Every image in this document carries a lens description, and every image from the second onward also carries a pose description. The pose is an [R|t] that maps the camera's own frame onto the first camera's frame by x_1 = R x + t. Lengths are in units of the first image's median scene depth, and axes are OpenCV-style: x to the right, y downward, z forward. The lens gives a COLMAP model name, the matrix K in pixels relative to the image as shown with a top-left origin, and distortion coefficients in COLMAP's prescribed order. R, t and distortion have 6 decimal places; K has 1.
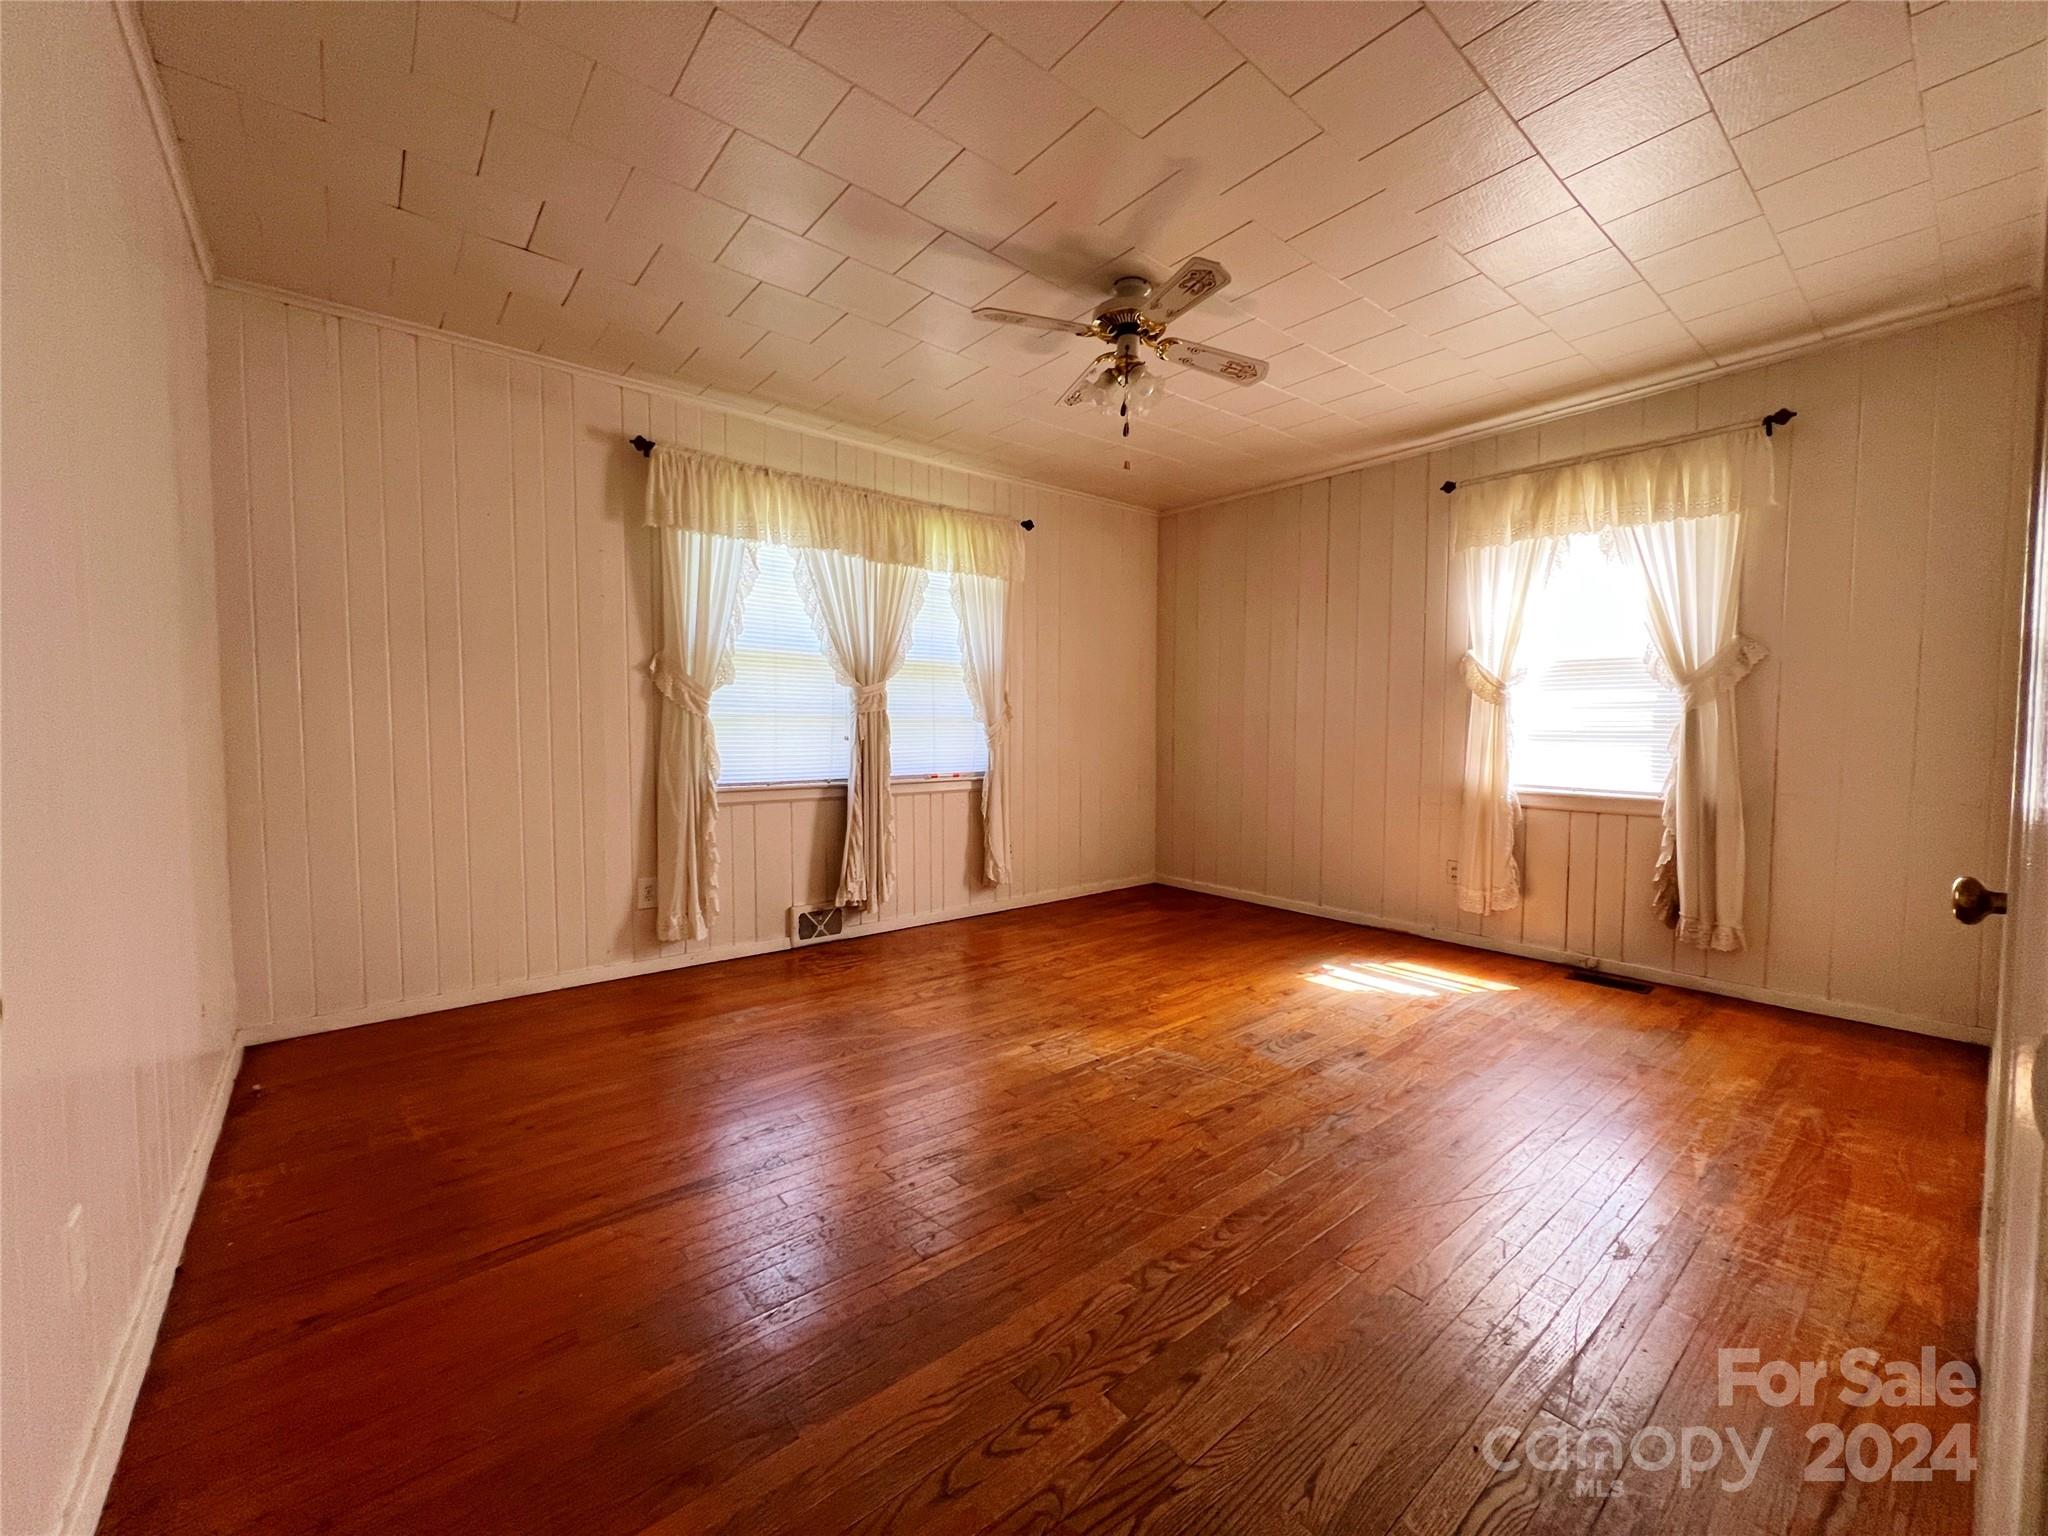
lens RADIAL K [[815.7, 0, 1018.8], [0, 815.7, 766.1], [0, 0, 1]] dist [-0.002664, 0.000441]
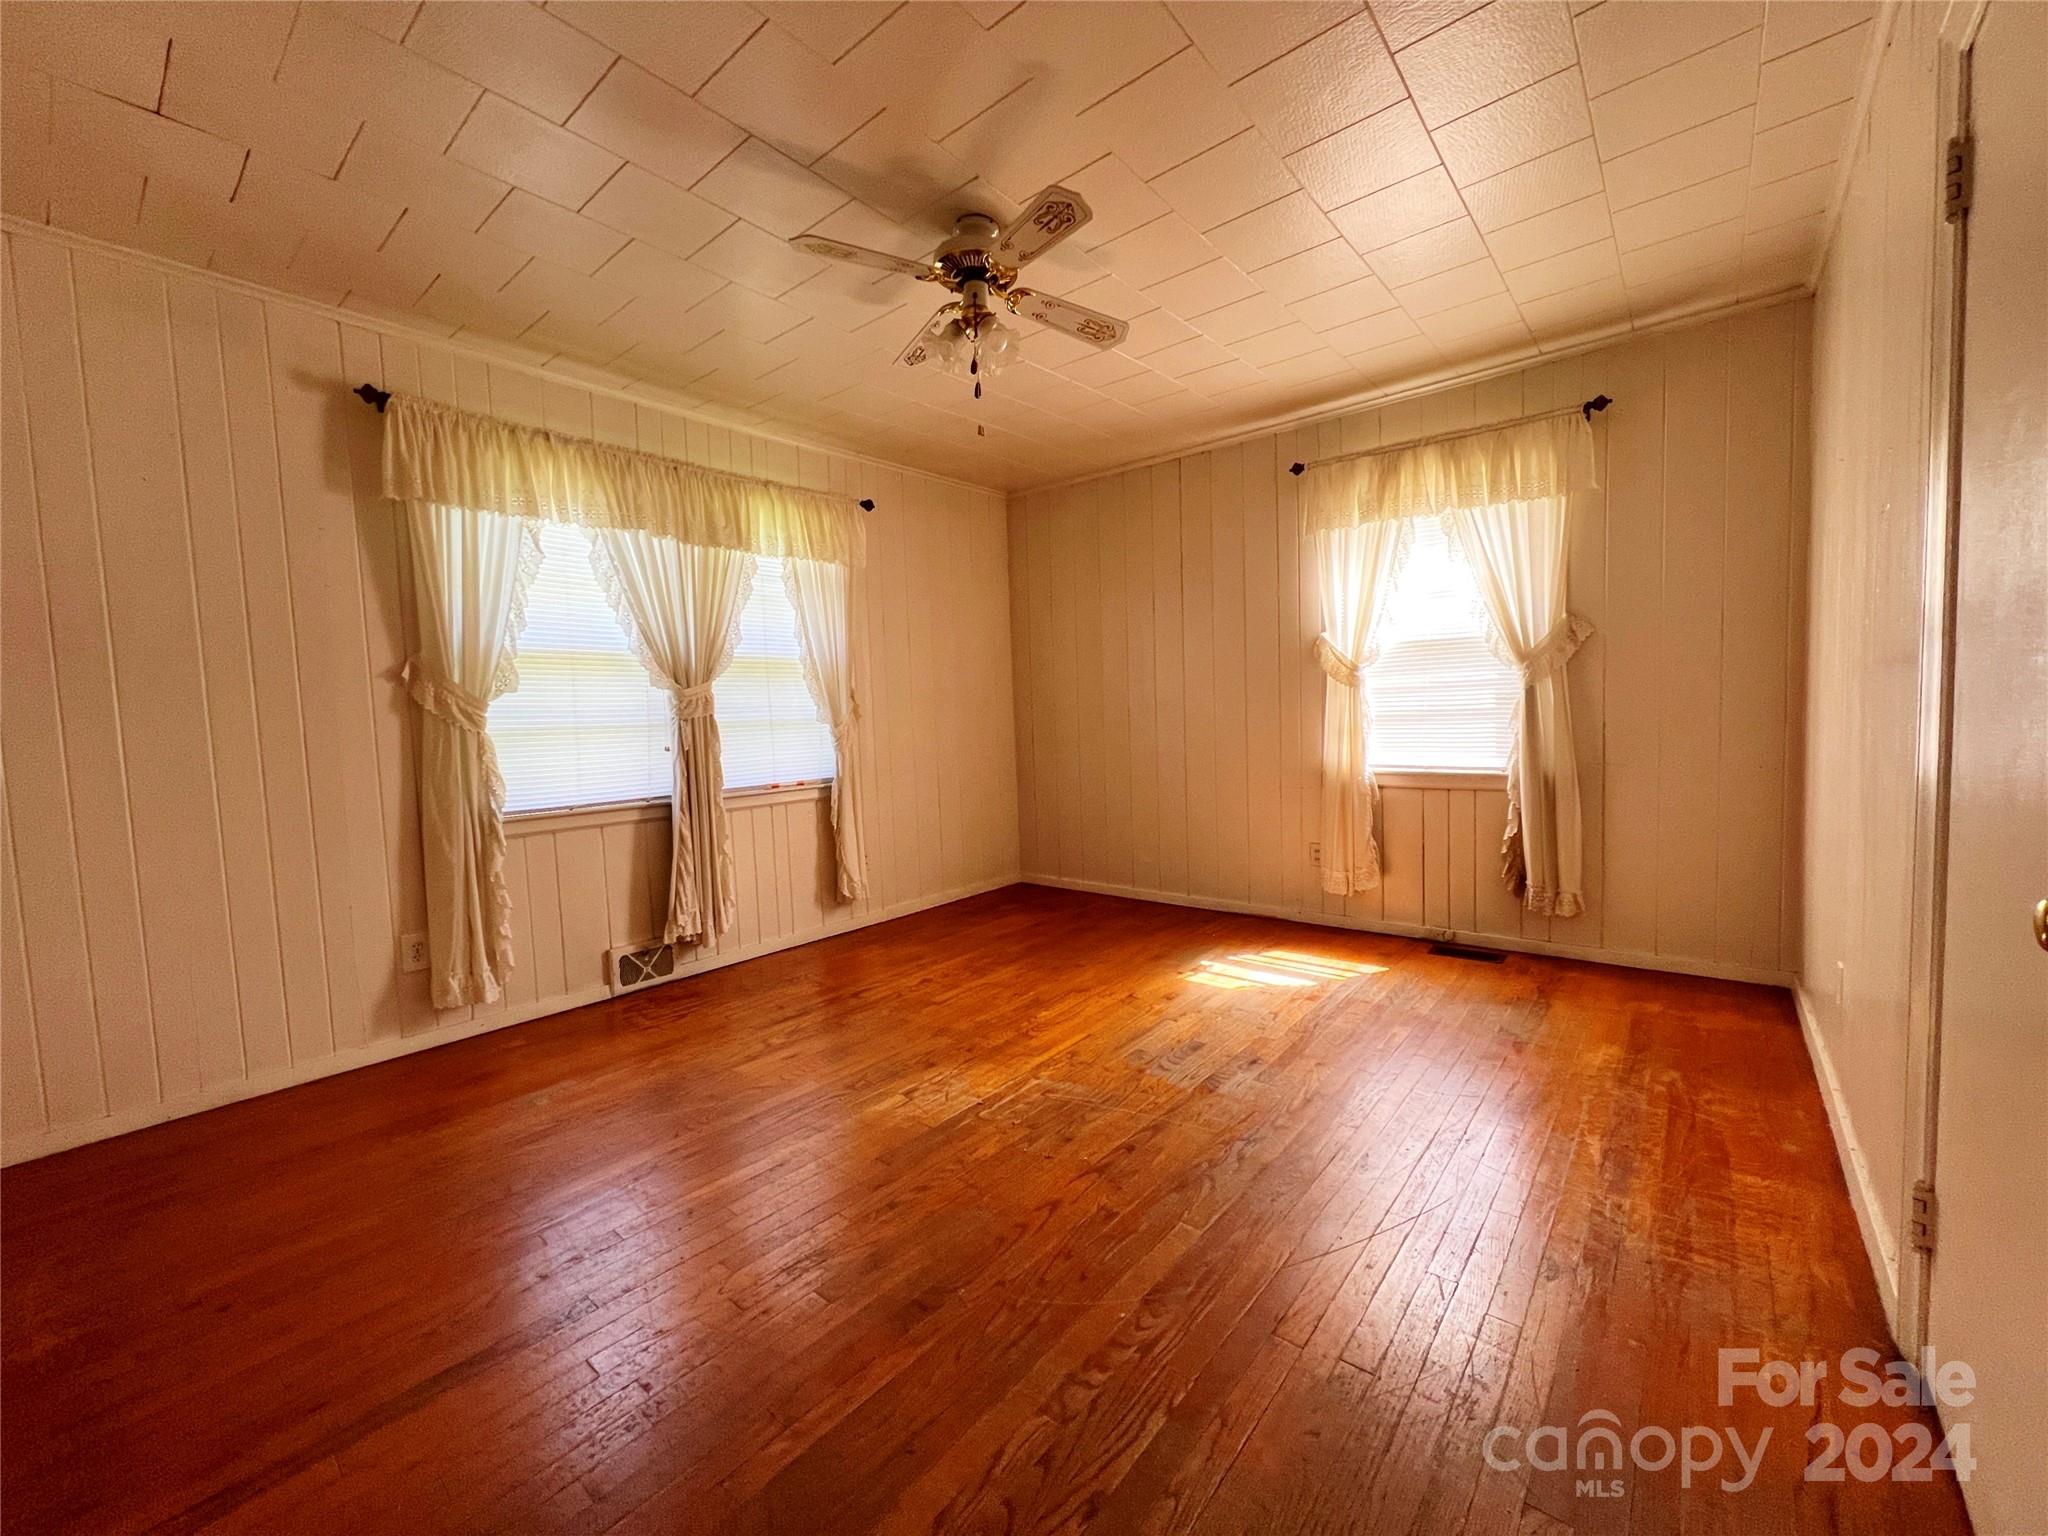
lens RADIAL K [[815.7, 0, 1023.5], [0, 815.7, 762.9], [0, 0, 1]] dist [-0.002664, 0.000441]
pose [[0.981130, -0.049496, 0.186905, -0.003685], [0.047869, 0.998766, 0.013210, -0.016974], [-0.187329, -0.004014, 0.982289, 0.105048]]
